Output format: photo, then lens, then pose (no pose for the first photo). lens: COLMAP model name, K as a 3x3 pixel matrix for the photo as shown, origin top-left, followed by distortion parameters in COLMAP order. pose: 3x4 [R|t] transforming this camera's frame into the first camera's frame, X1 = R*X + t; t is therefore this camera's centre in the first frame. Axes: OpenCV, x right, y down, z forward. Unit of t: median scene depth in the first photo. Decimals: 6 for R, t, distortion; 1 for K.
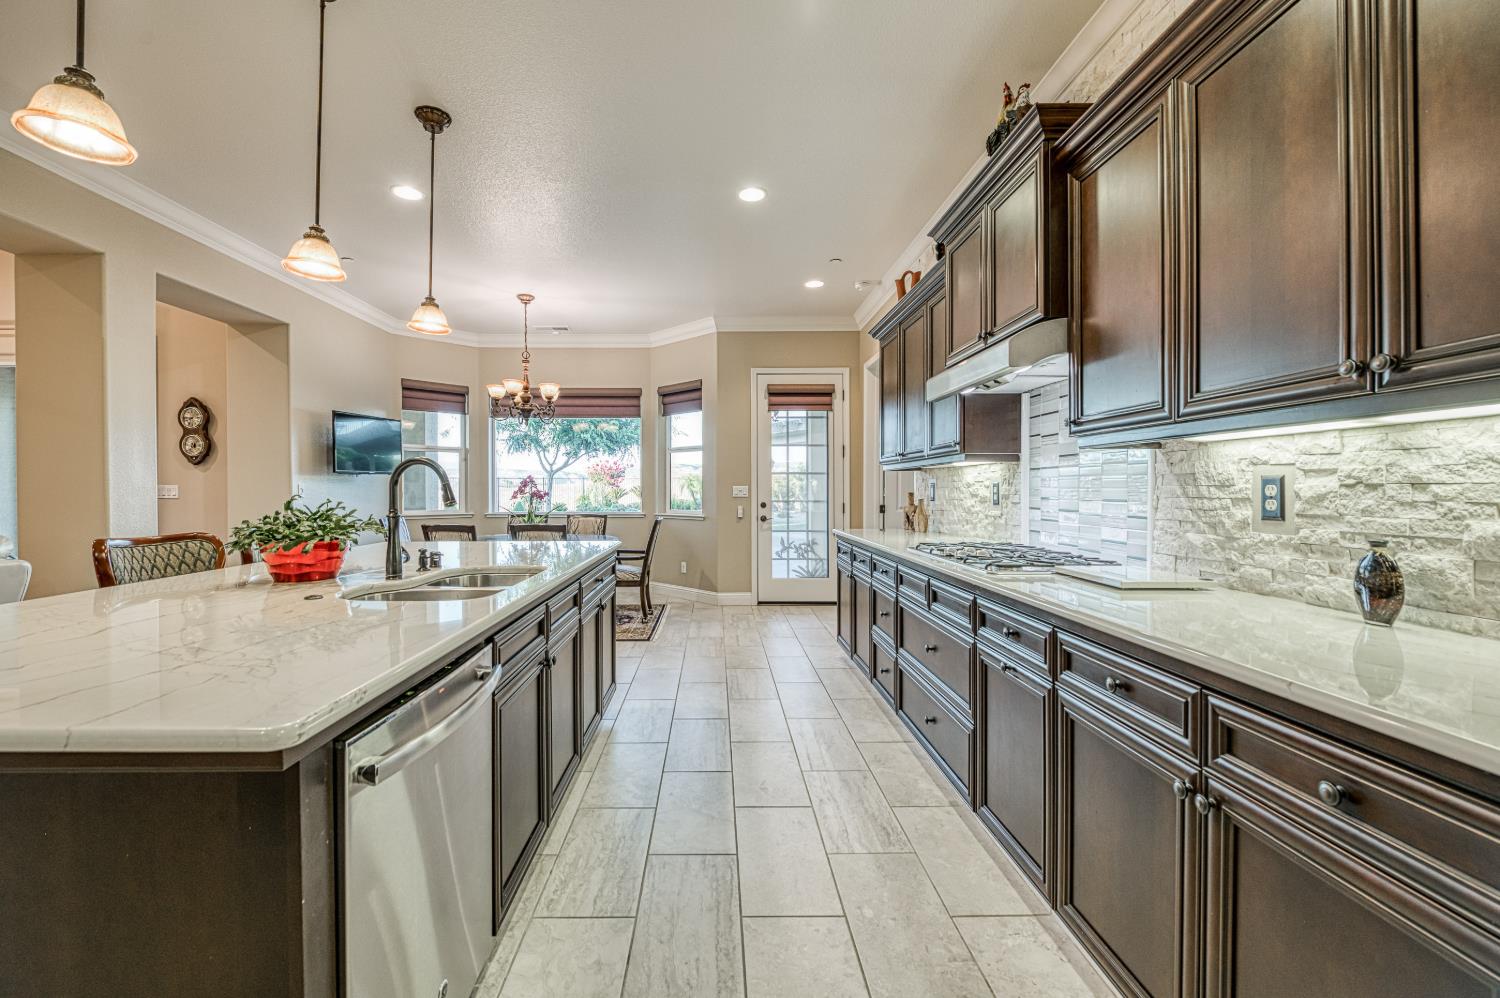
lens RADIAL K [[606.9, 0, 711.9], [0, 606.9, 493.0], [0, 0, 1]] dist [-0.001788, -0.000564]
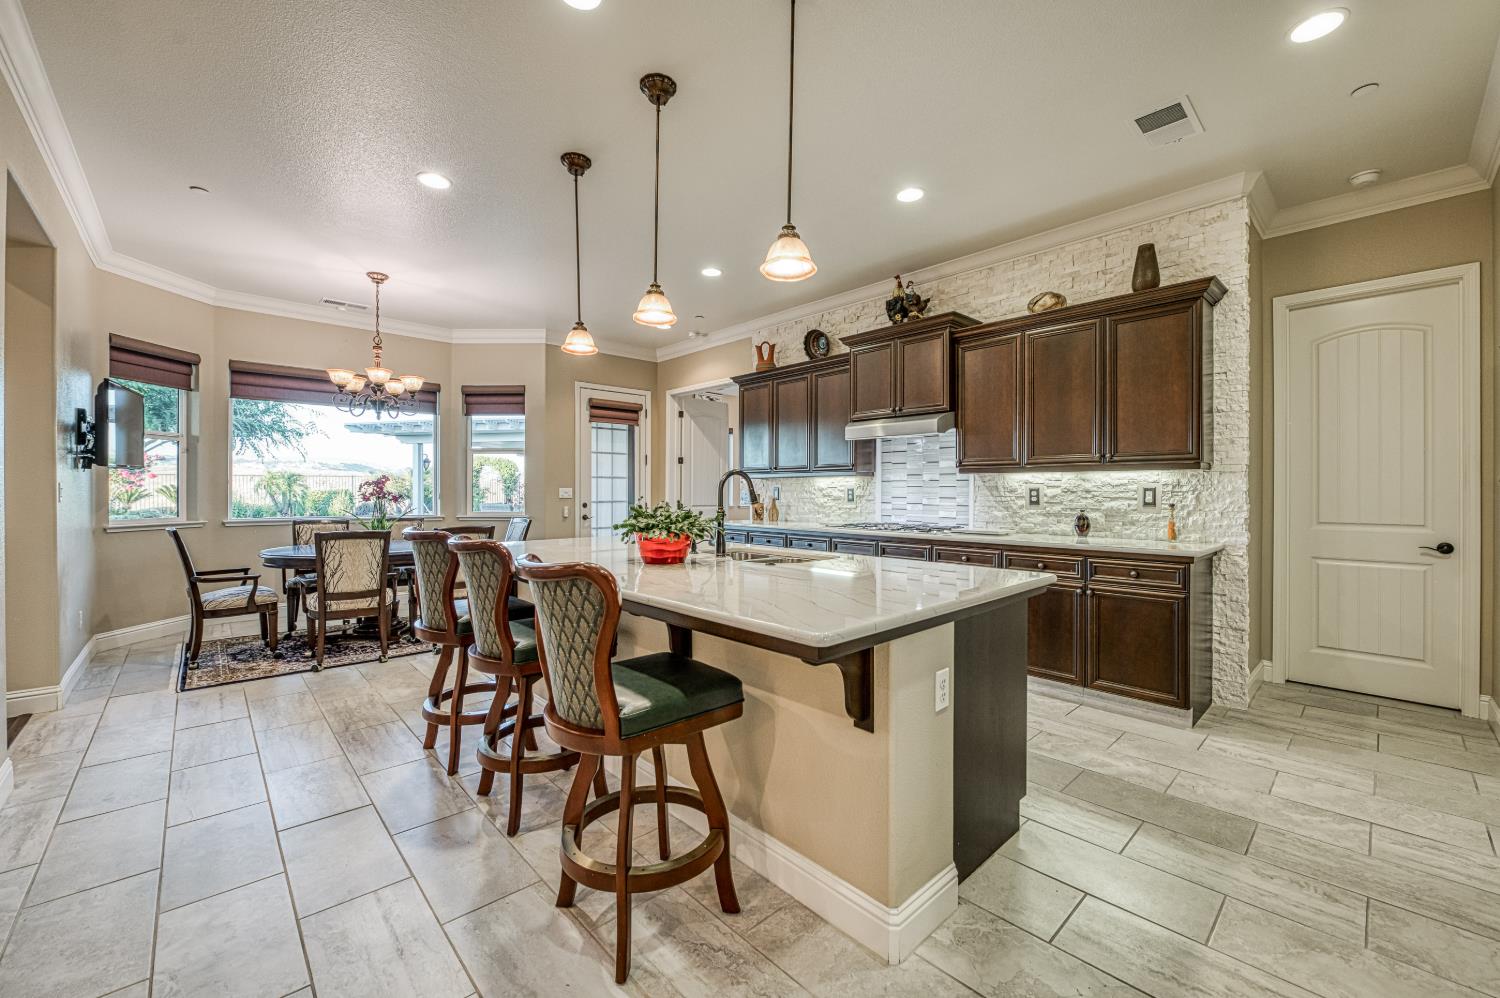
lens RADIAL K [[599.2, 0, 746.7], [0, 599.2, 493.6], [0, 0, 1]] dist [0.000487, -0.000224]
pose [[0.733883, -0.000402, 0.679276, -0.572556], [0.000956, 0.999999, -0.000441, -0.001131], [-0.679275, 0.000973, 0.733883, -0.018382]]
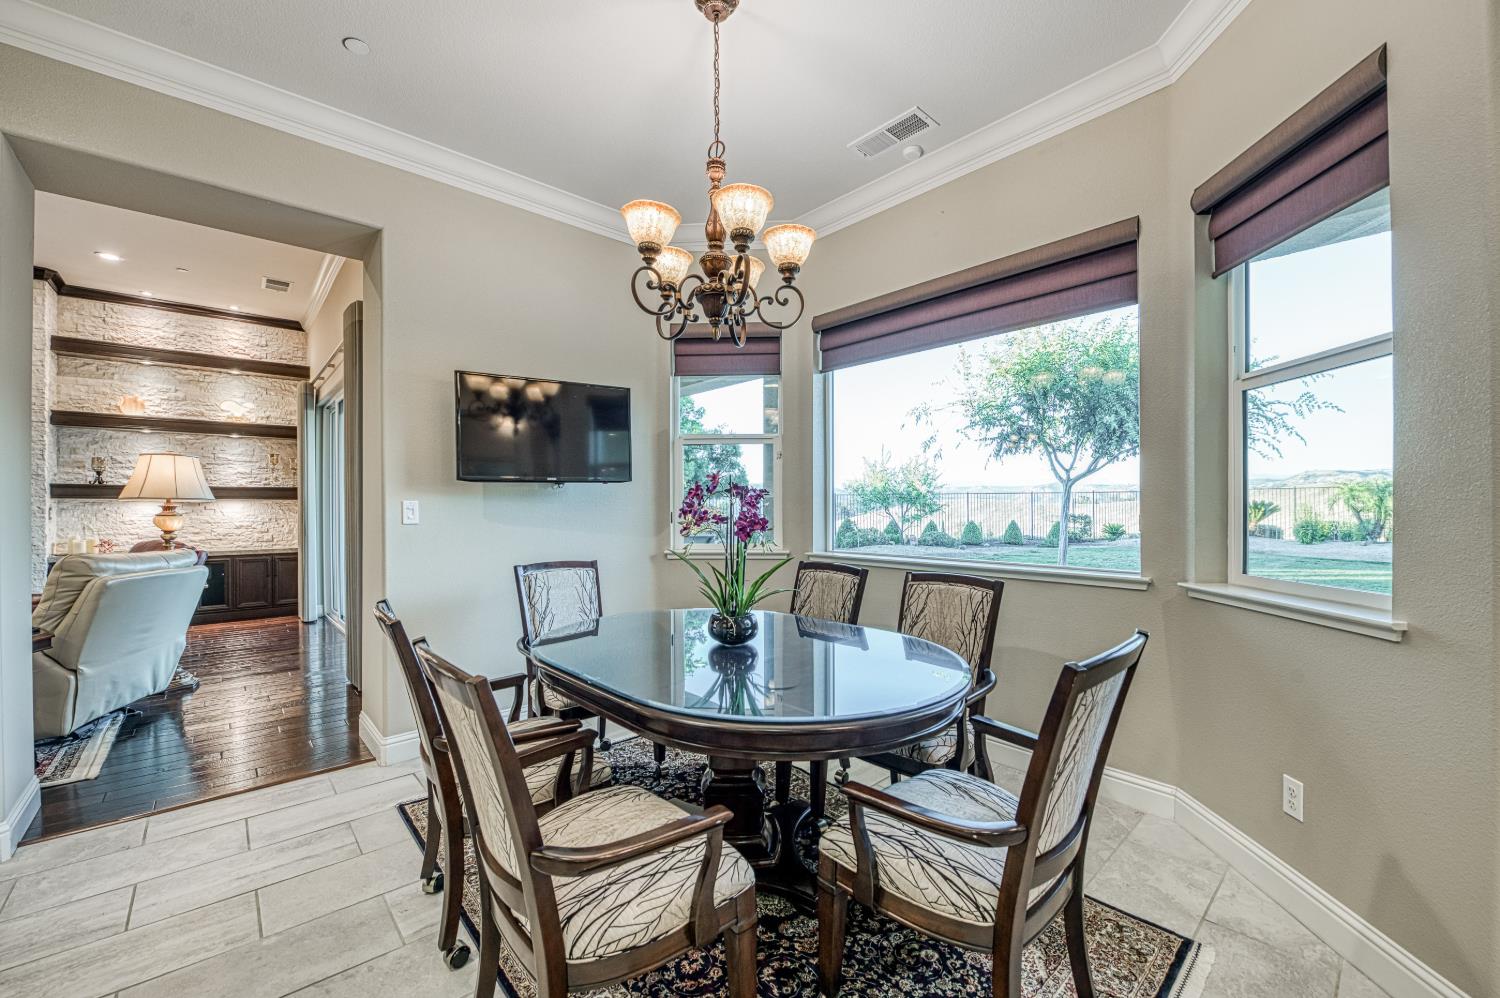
lens RADIAL K [[599.9, 0, 766.1], [0, 599.9, 507.6], [0, 0, 1]] dist [-0.015863, -0.000136]
pose [[0.684981, 0.000438, -0.728561, -0.021432], [-0.002493, 0.999995, -0.001742, -0.008525], [0.728556, 0.003009, 0.684979, 0.874791]]
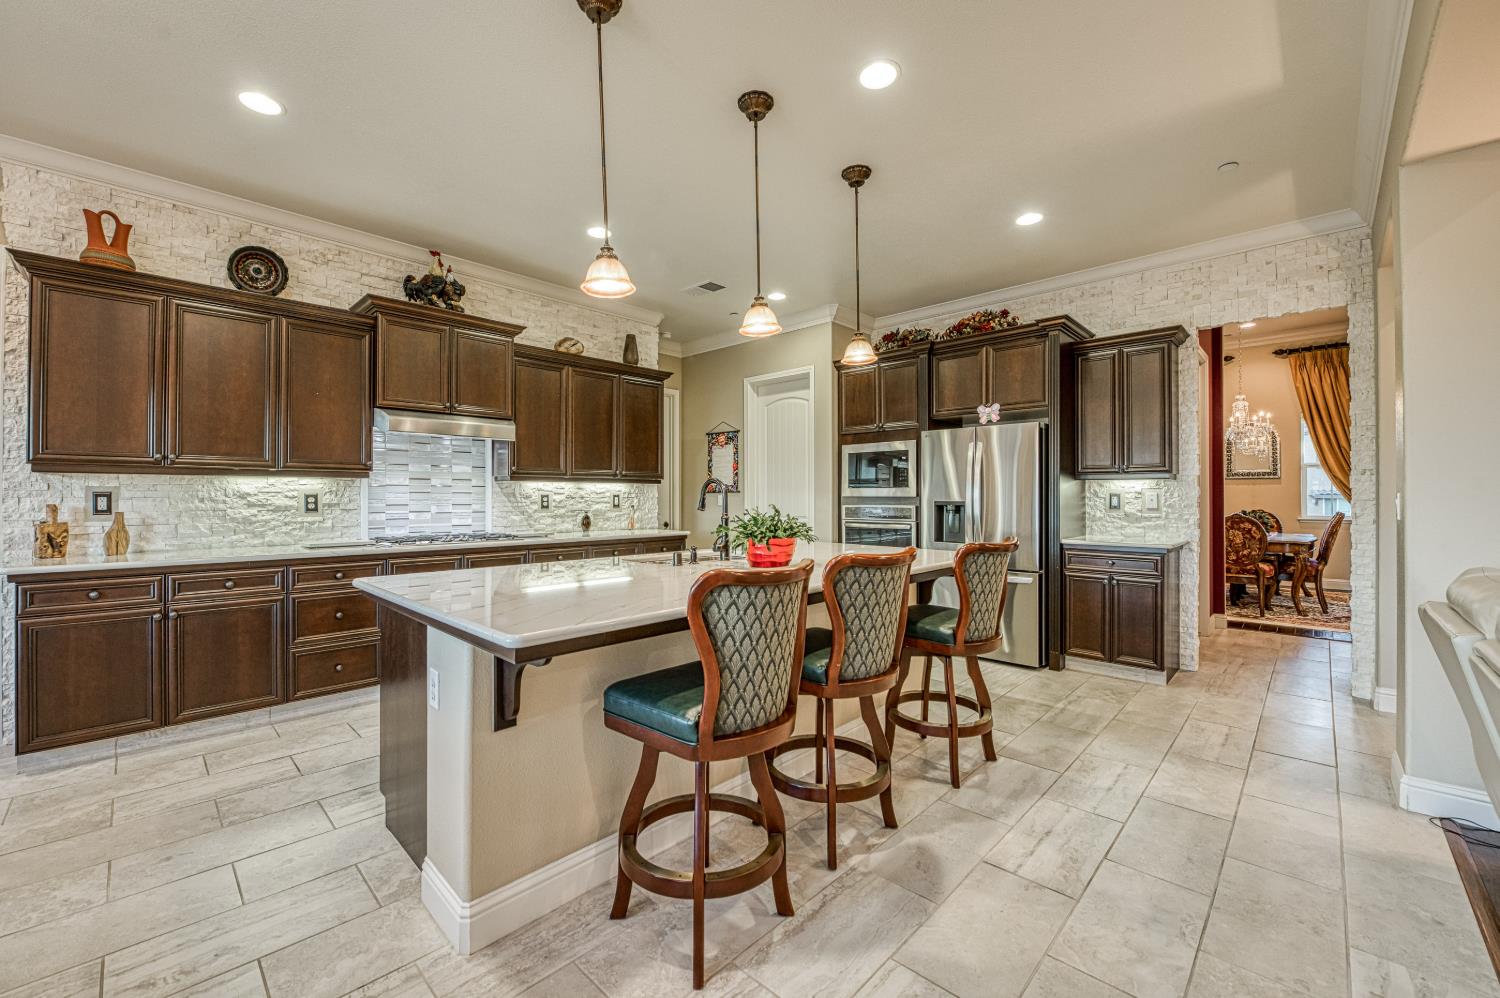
lens RADIAL K [[596.6, 0, 747.0], [0, 596.6, 493.9], [0, 0, 1]] dist [-0.012043, -0.000120]
pose [[-0.726294, 0.003293, 0.687376, -0.631910], [0.003352, 0.999994, -0.001249, -0.007935], [-0.687376, 0.001397, -0.726301, 0.822471]]
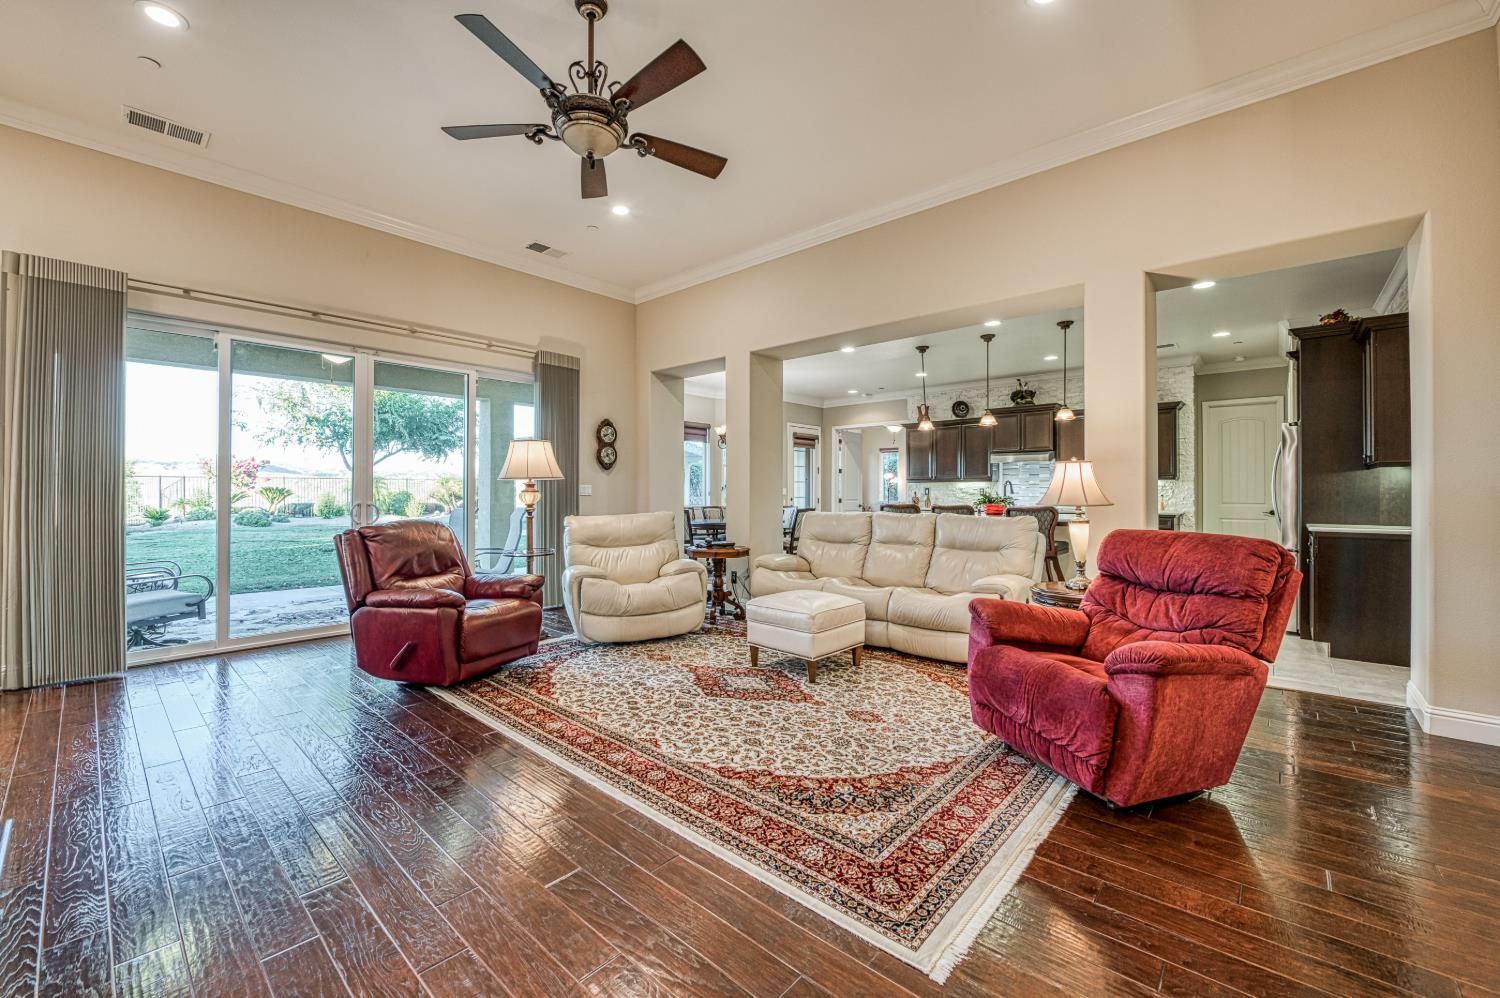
lens RADIAL K [[599.2, 0, 746.7], [0, 599.2, 493.6], [0, 0, 1]] dist [0.000487, -0.000224]
pose [[0.664779, 0.003373, 0.747032, -1.695212], [0.001486, 0.999982, -0.005837, 0.015524], [-0.747038, 0.004991, 0.664762, -0.084721]]
